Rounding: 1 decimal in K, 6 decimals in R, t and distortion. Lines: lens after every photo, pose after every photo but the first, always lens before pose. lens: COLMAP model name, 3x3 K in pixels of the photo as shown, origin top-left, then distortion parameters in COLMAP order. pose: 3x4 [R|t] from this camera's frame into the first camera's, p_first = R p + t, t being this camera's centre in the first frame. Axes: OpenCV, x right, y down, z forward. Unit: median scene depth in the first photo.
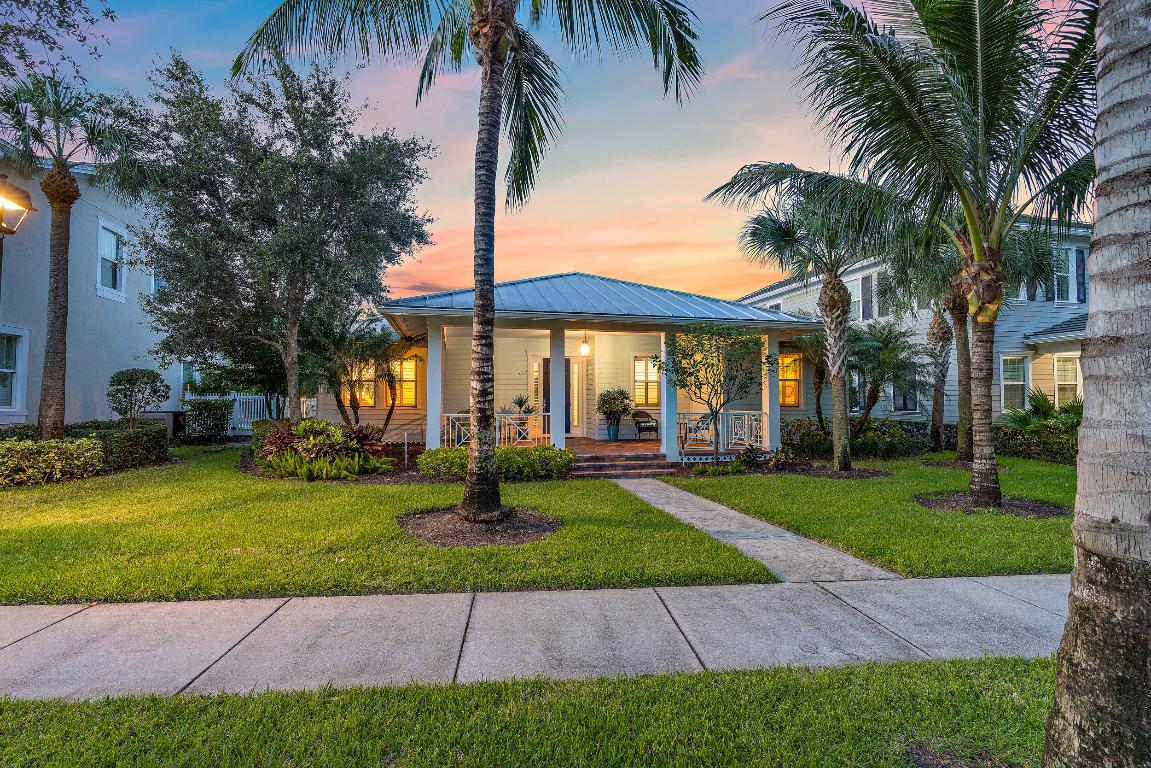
lens RADIAL K [[533.7, 0, 575.0], [0, 533.7, 383.2], [0, 0, 1]] dist [-0.004768, 0.000886]
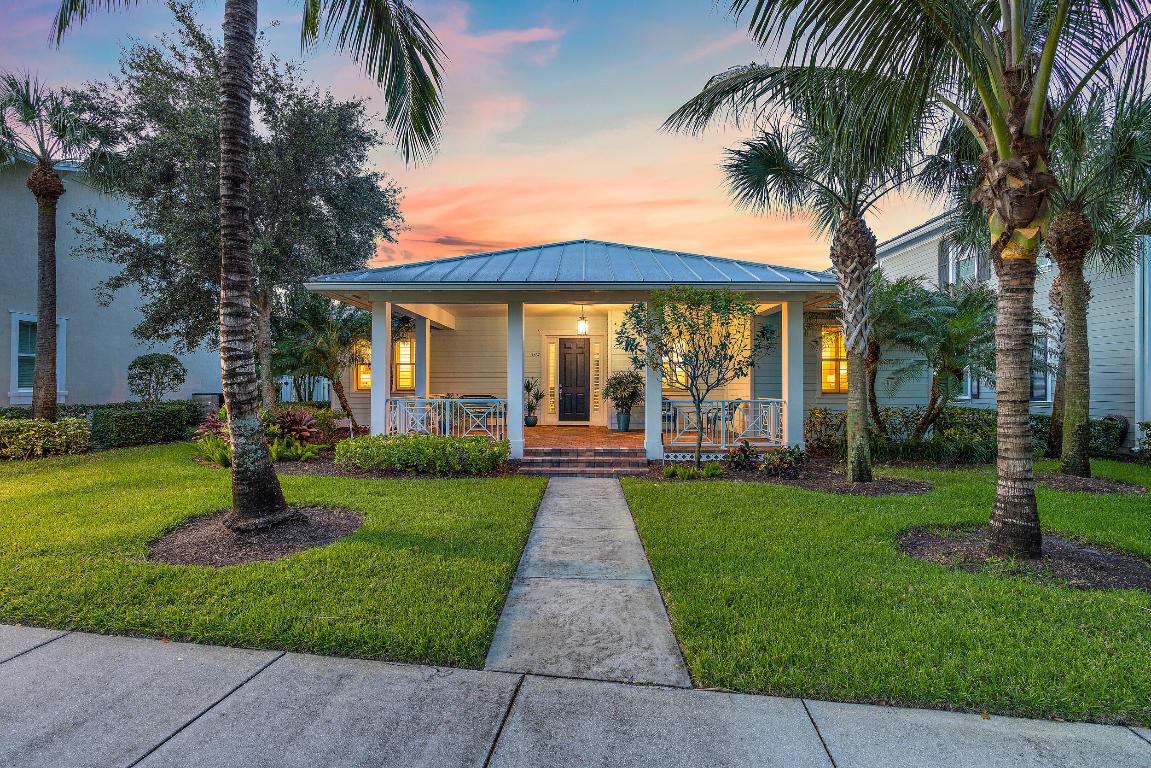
lens RADIAL K [[533.7, 0, 576.9], [0, 533.7, 381.2], [0, 0, 1]] dist [-0.004768, 0.000886]
pose [[0.967693, 0.001701, -0.252125, 0.322843], [0.004503, 0.999701, 0.024029, 0.007248], [0.252090, -0.024388, 0.967396, 0.203616]]
